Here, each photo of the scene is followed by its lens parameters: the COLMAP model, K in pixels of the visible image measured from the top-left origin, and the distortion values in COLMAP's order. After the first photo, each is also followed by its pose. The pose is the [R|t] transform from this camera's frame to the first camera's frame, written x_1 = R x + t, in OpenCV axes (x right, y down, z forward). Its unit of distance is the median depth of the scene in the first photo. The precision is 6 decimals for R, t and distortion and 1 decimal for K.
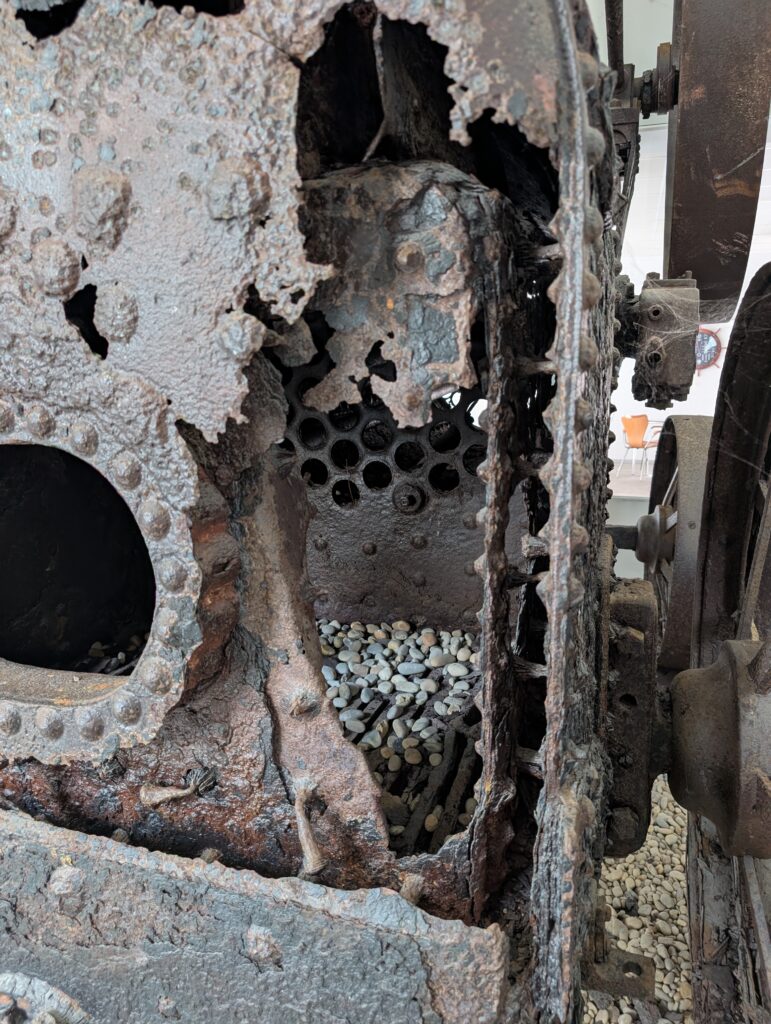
lens RADIAL K [[725.9, 0, 386.3], [0, 725.9, 509.3], [0, 0, 1]] dist [0.008329, 0.000816]
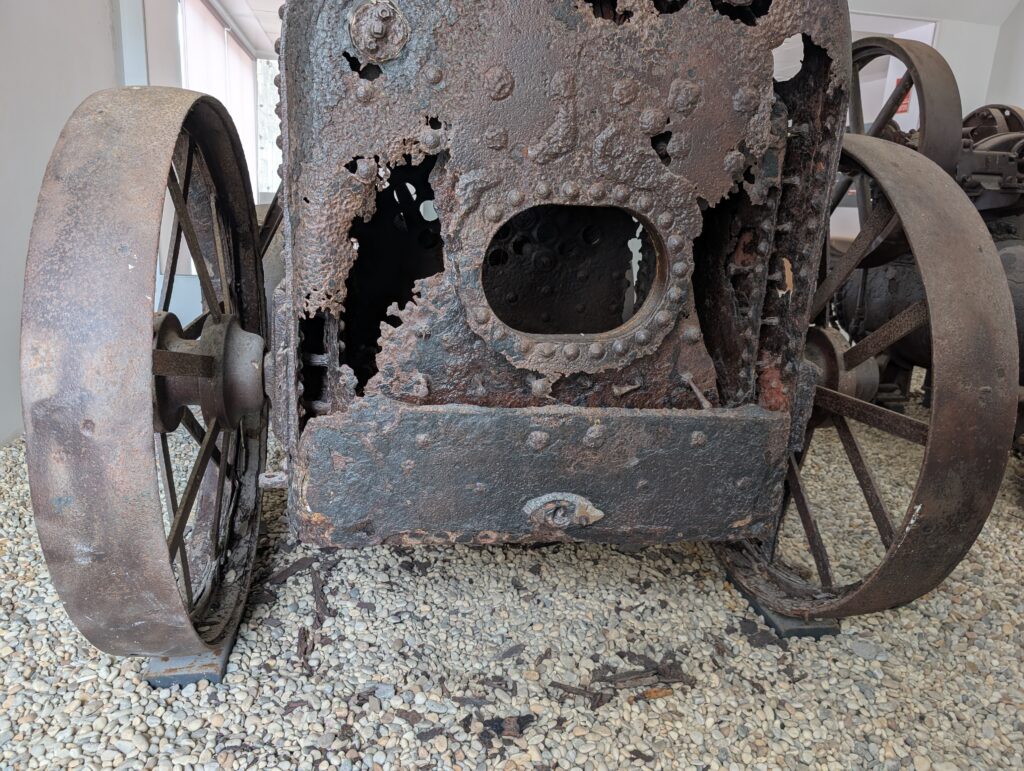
lens RADIAL K [[725.9, 0, 510.0], [0, 725.9, 386.2], [0, 0, 1]] dist [0.008329, 0.000816]
pose [[0.889791, -0.073557, 0.450402, -1.743297], [0.025068, 0.993313, 0.112698, 0.177743], [-0.455680, -0.088987, 0.885684, -0.723962]]
